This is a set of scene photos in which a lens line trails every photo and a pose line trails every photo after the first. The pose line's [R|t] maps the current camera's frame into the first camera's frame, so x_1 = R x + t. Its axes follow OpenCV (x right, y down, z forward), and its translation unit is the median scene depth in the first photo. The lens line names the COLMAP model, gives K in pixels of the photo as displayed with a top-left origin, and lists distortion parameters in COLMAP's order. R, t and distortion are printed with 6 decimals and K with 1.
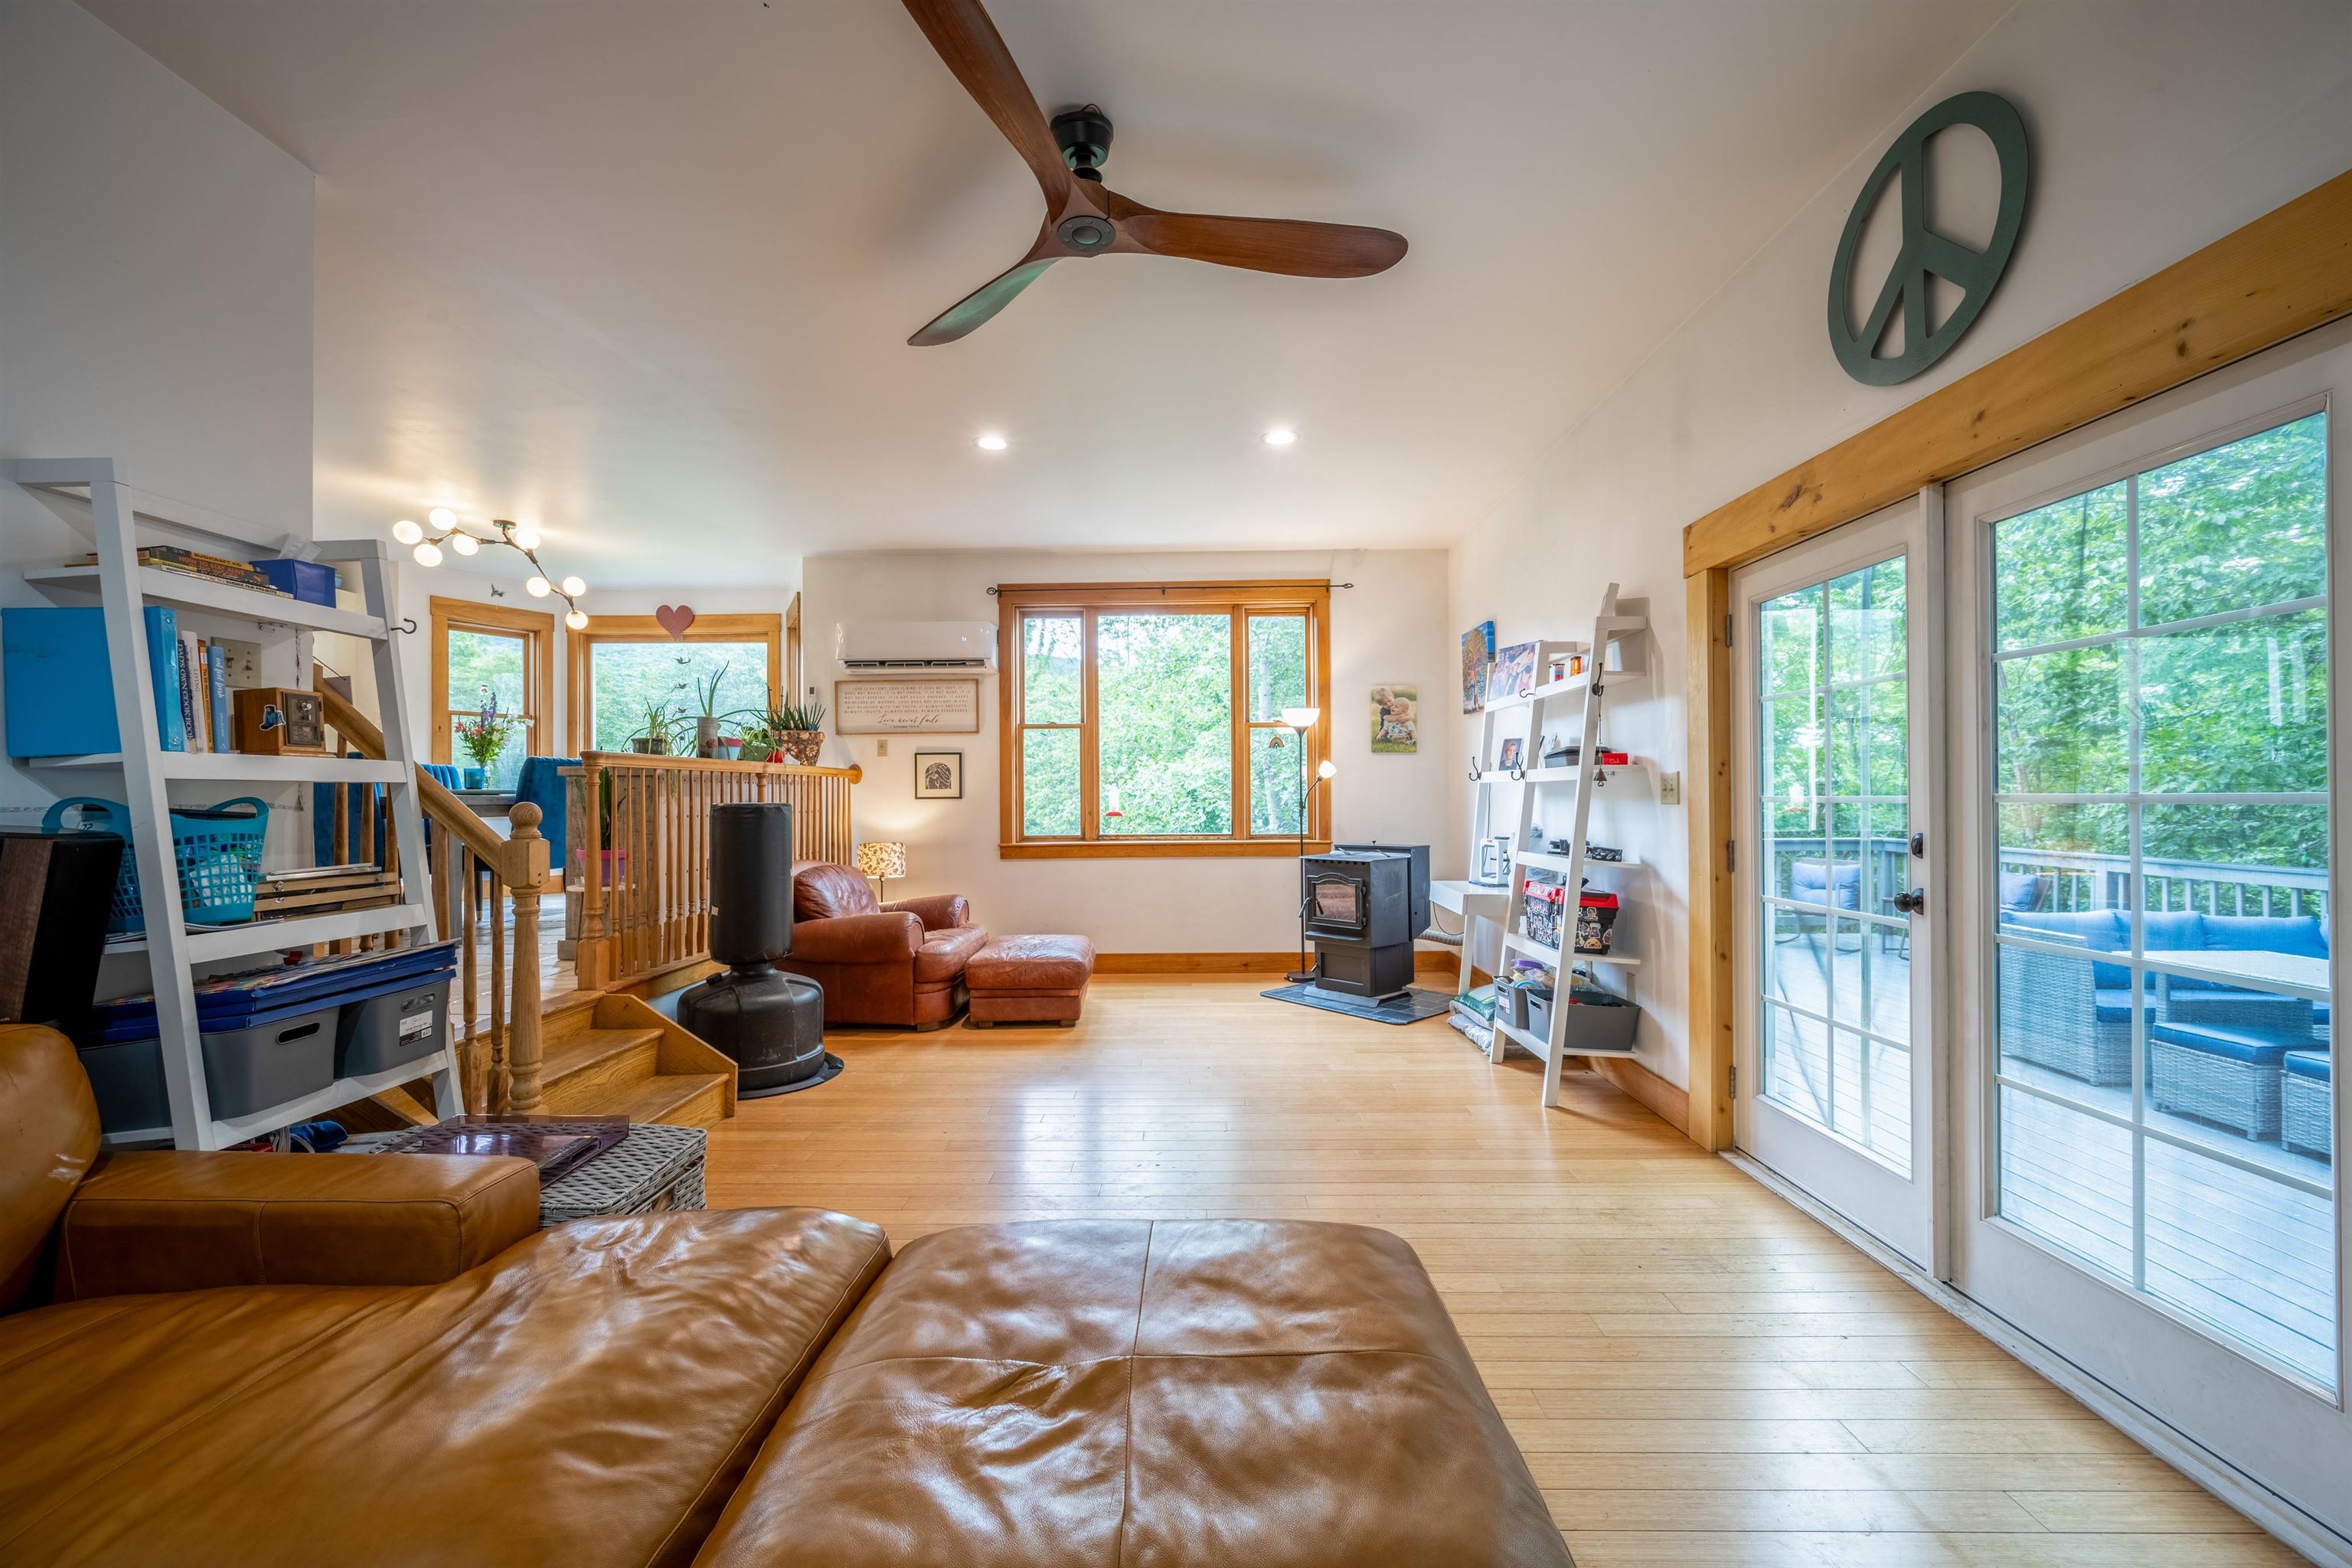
lens RADIAL K [[928.7, 0, 1183.7], [0, 928.7, 788.8], [0, 0, 1]] dist [-0.001479, 0.000056]
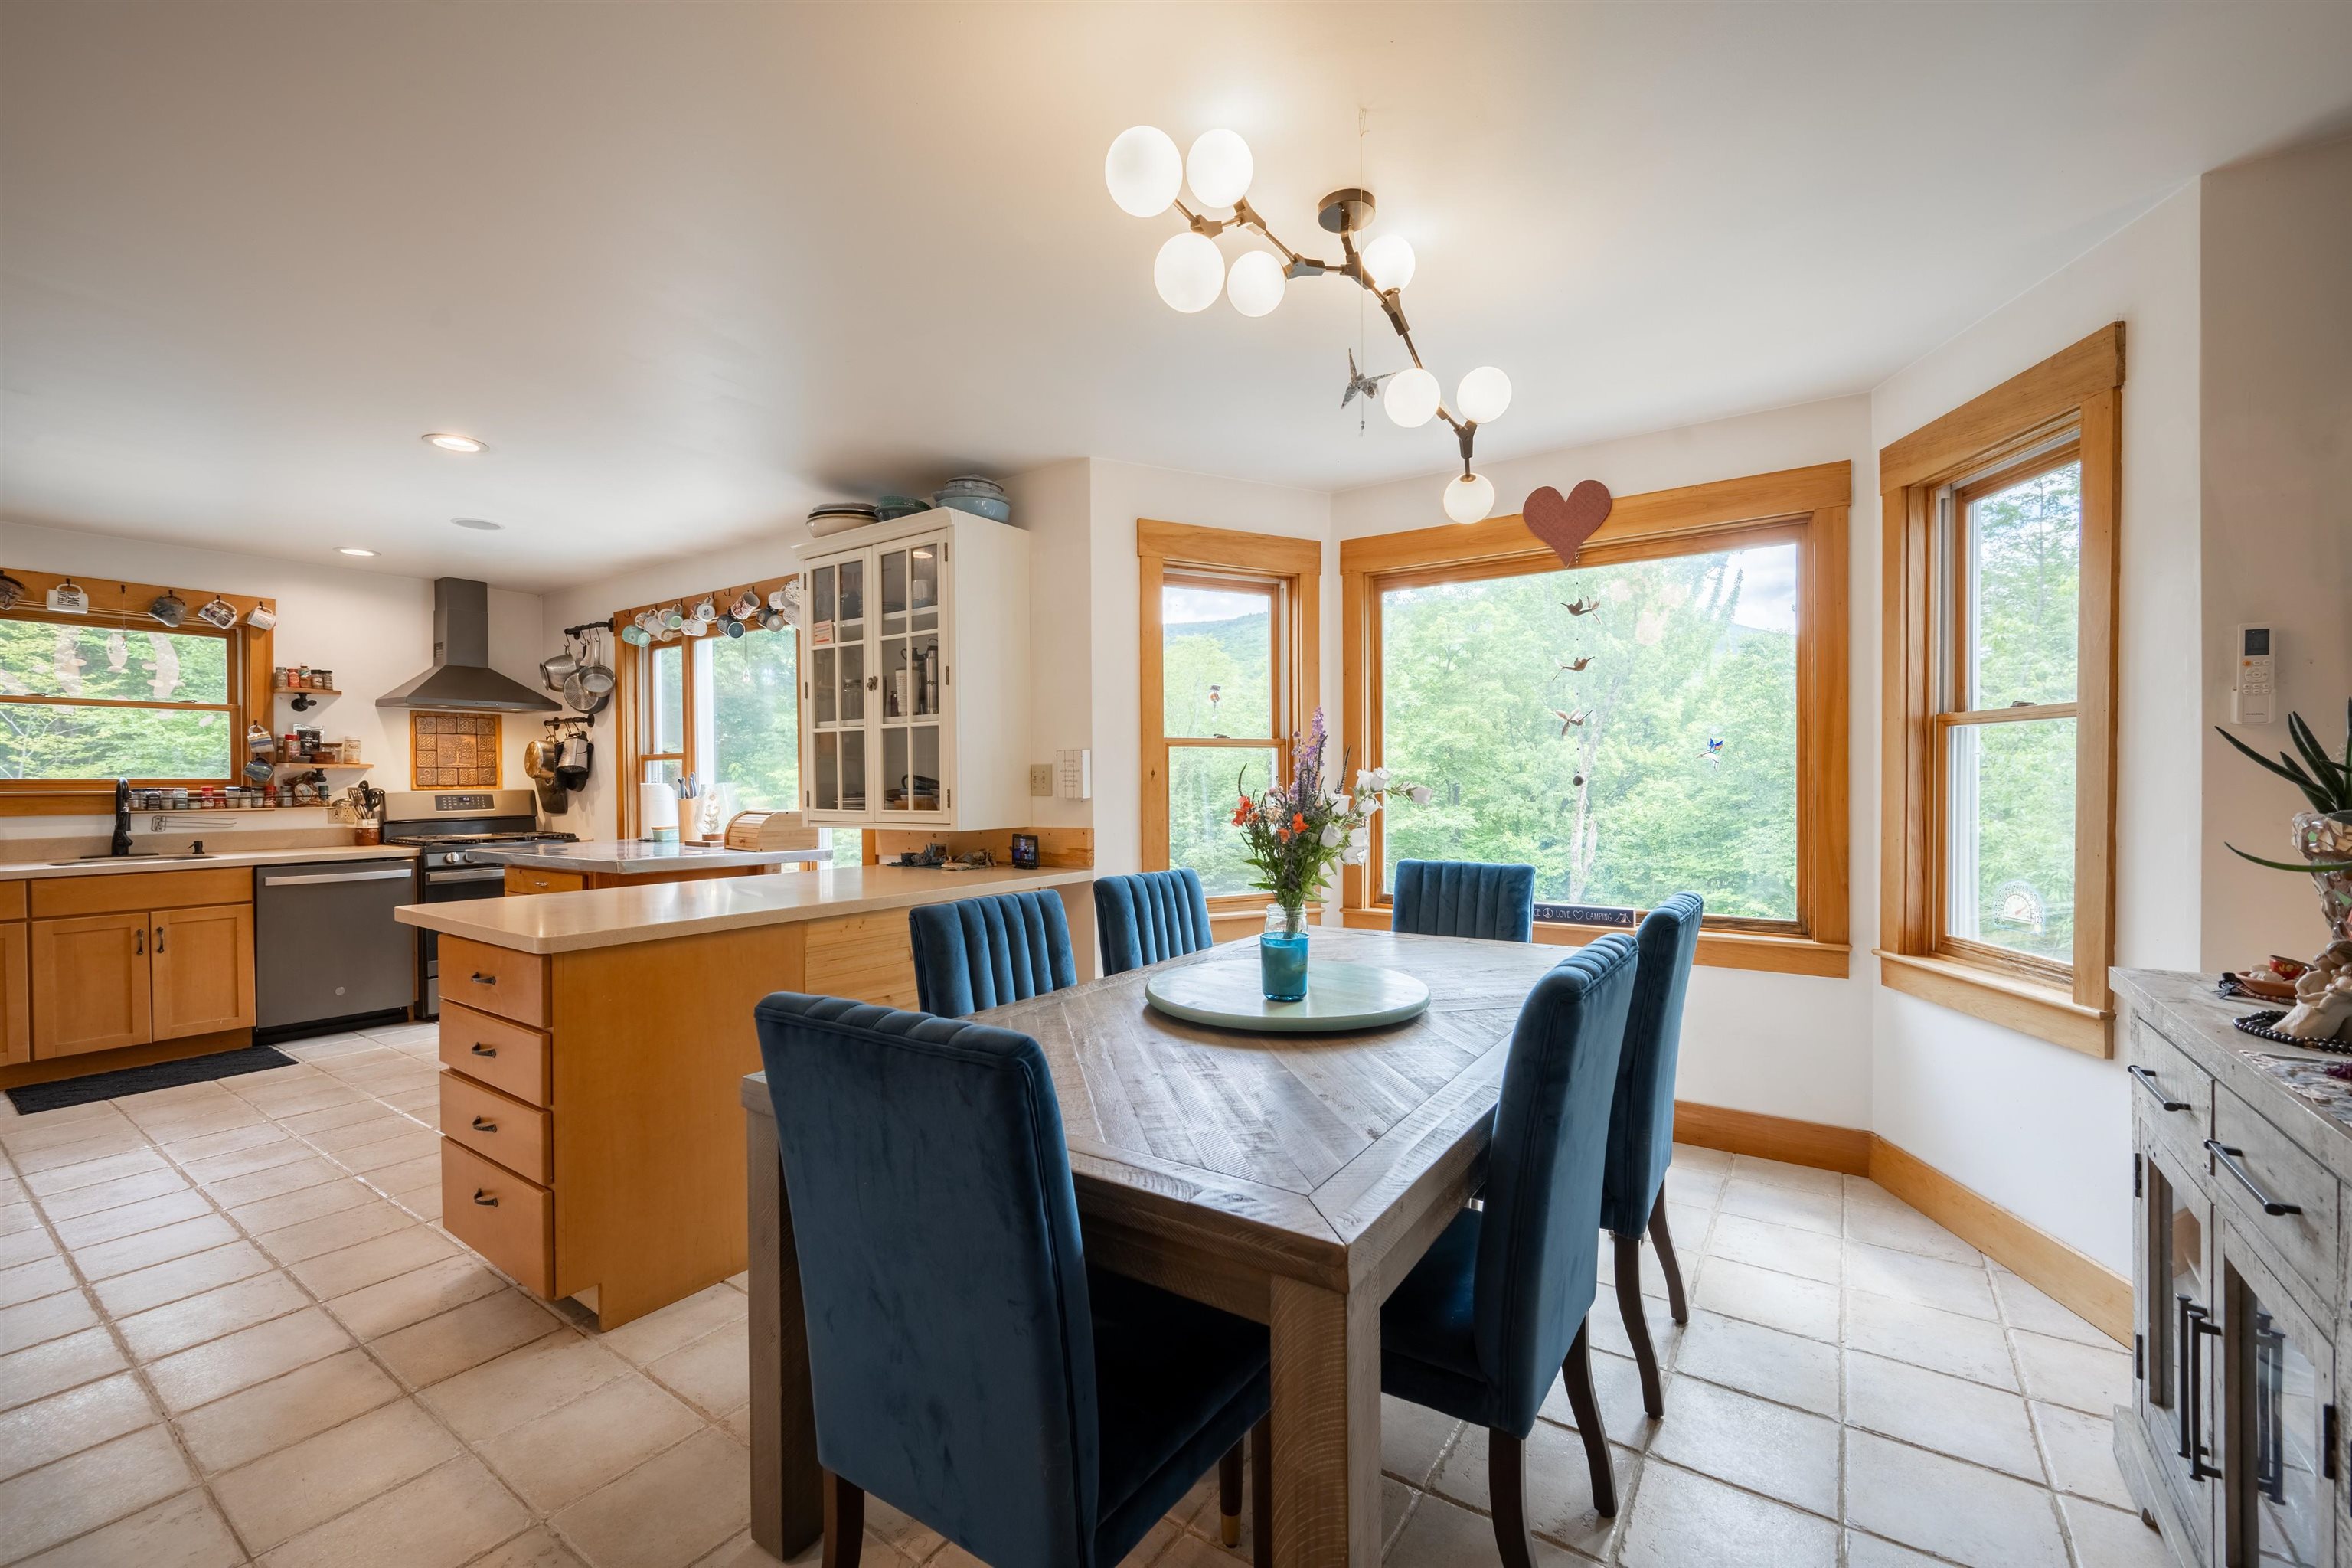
lens RADIAL K [[980.8, 0, 1190.9], [0, 980.8, 807.9], [0, 0, 1]] dist [-0.001509, 0.000298]
pose [[0.836082, 0.015992, -0.548371, -0.527378], [0.004452, 0.999344, 0.035932, -0.071712], [0.548586, -0.032484, 0.835463, 0.602897]]
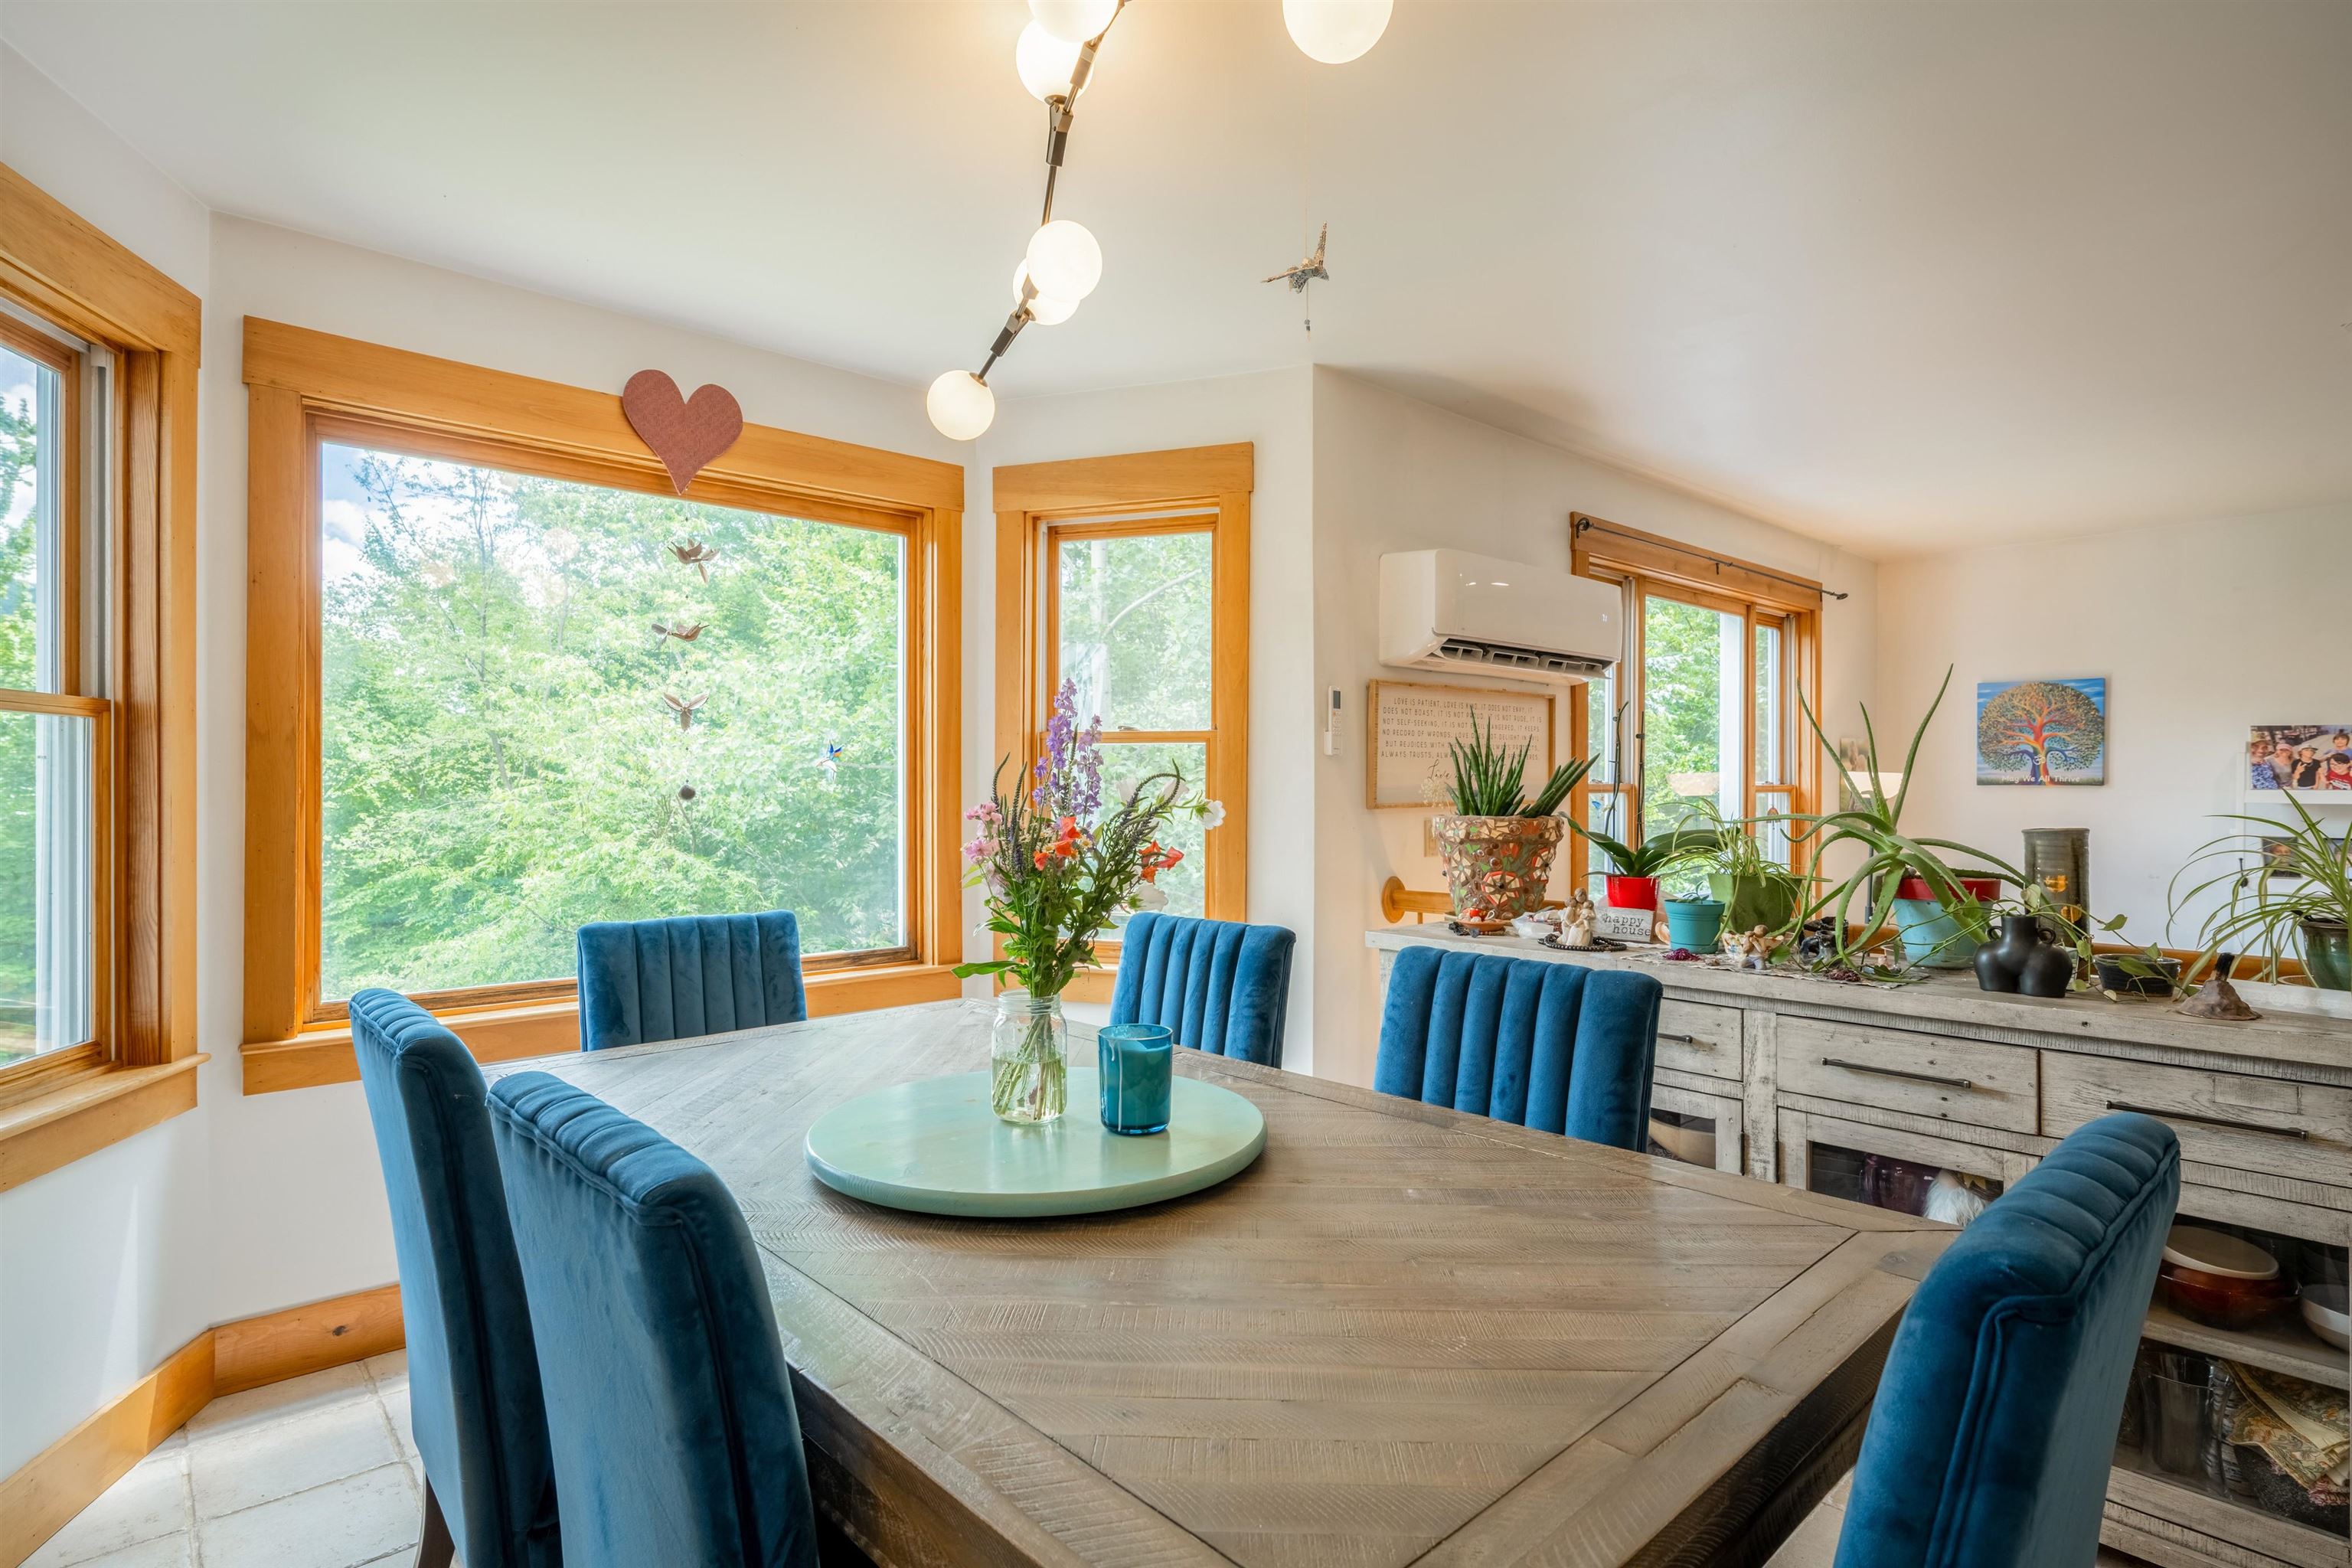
lens RADIAL K [[1211.7, 0, 1184.6], [0, 1211.7, 794.5], [0, 0, 1]] dist [0.014330, -0.001473]
pose [[0.721332, 0.002352, 0.692586, -0.860272], [-0.009385, 0.999936, 0.006379, -0.070300], [-0.692526, -0.011102, 0.721307, 0.692913]]
